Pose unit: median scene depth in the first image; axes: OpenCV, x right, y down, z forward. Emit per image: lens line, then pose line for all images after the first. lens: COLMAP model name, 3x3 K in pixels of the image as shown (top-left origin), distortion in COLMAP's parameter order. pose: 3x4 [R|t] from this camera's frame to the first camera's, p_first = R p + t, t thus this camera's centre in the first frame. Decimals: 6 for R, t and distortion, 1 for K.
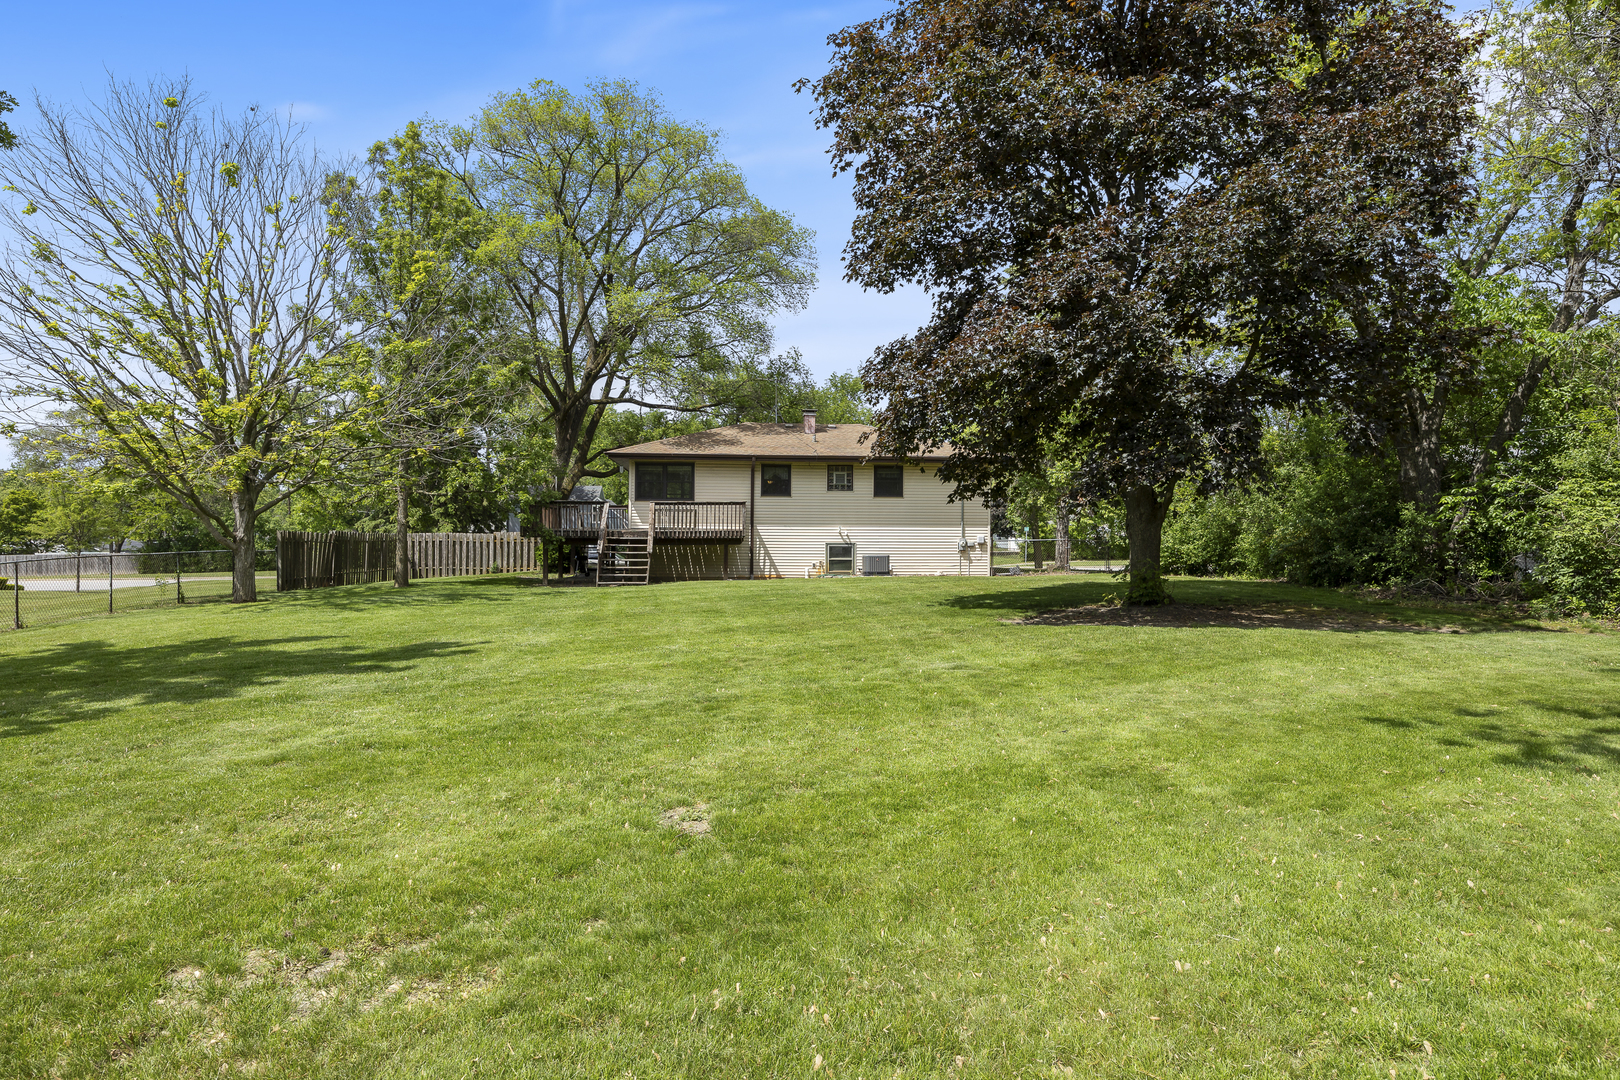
lens RADIAL K [[1007.2, 0, 809.6], [0, 1007.2, 535.7], [0, 0, 1]] dist [0.002834, 0.000078]
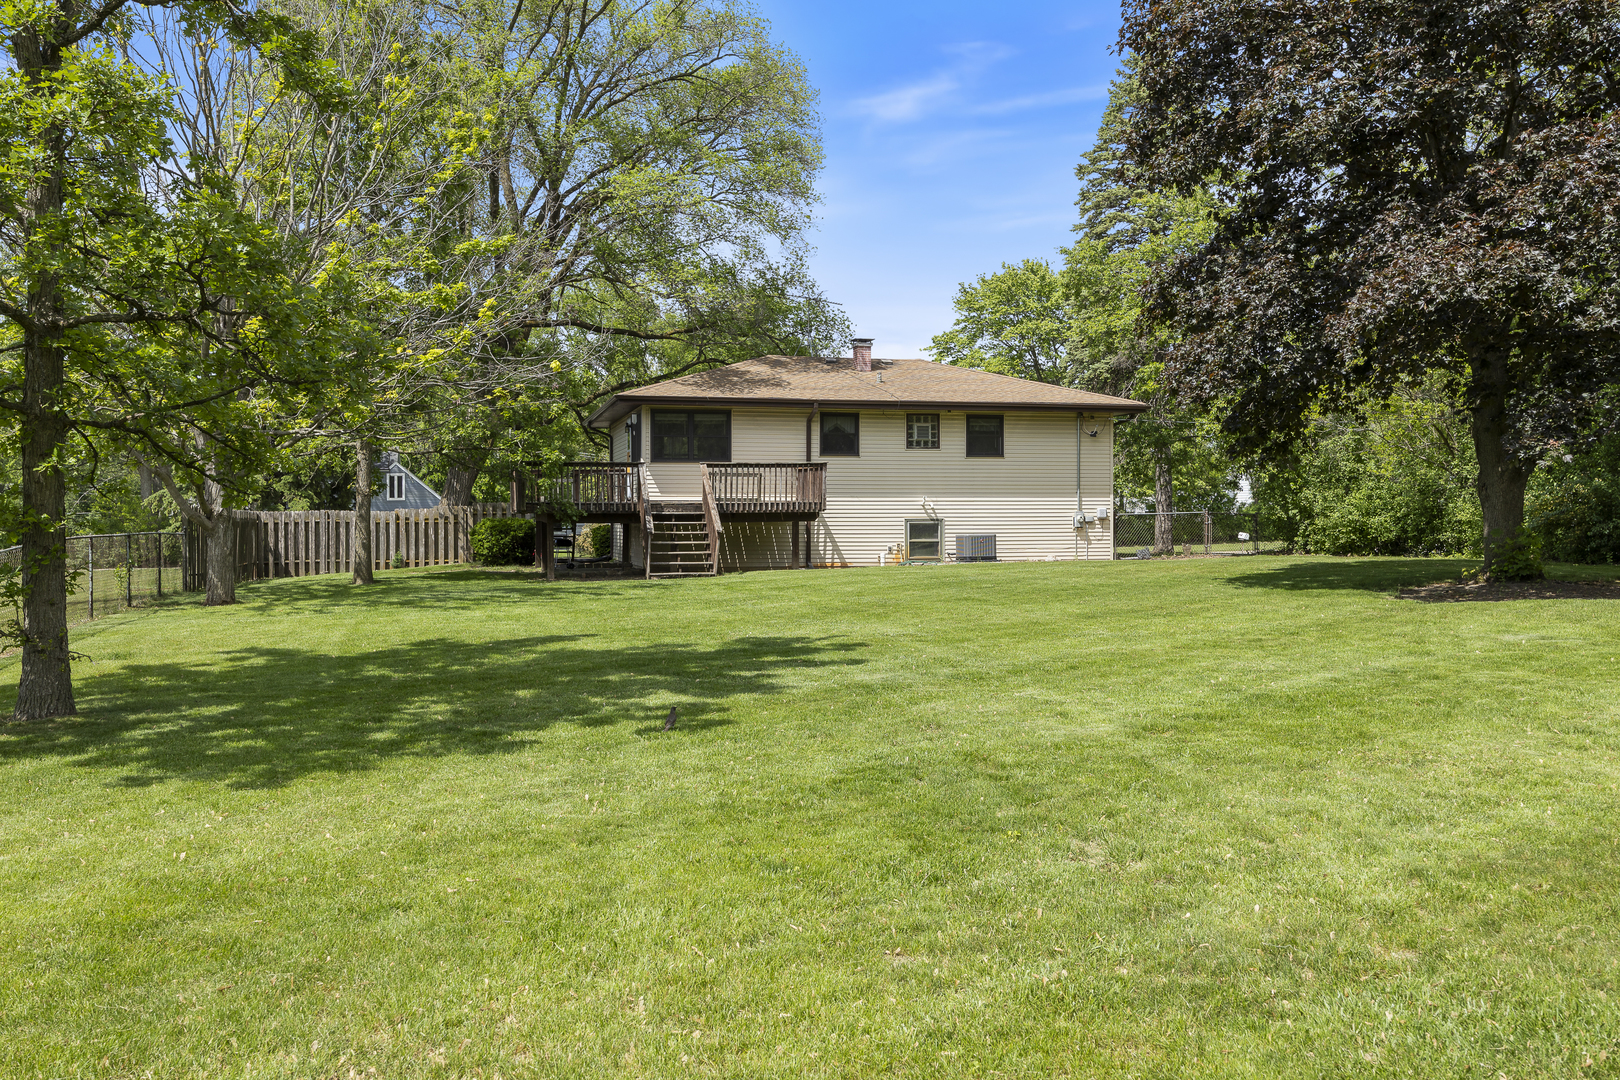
lens RADIAL K [[1471.5, 0, 810.3], [0, 1471.5, 540.7], [0, 0, 1]] dist [-0.012927, 0.000000]
pose [[0.986912, -0.010143, 0.160943, -0.227498], [0.007864, 0.999860, 0.014790, 0.006641], [-0.161071, -0.013331, 0.986853, -0.058466]]
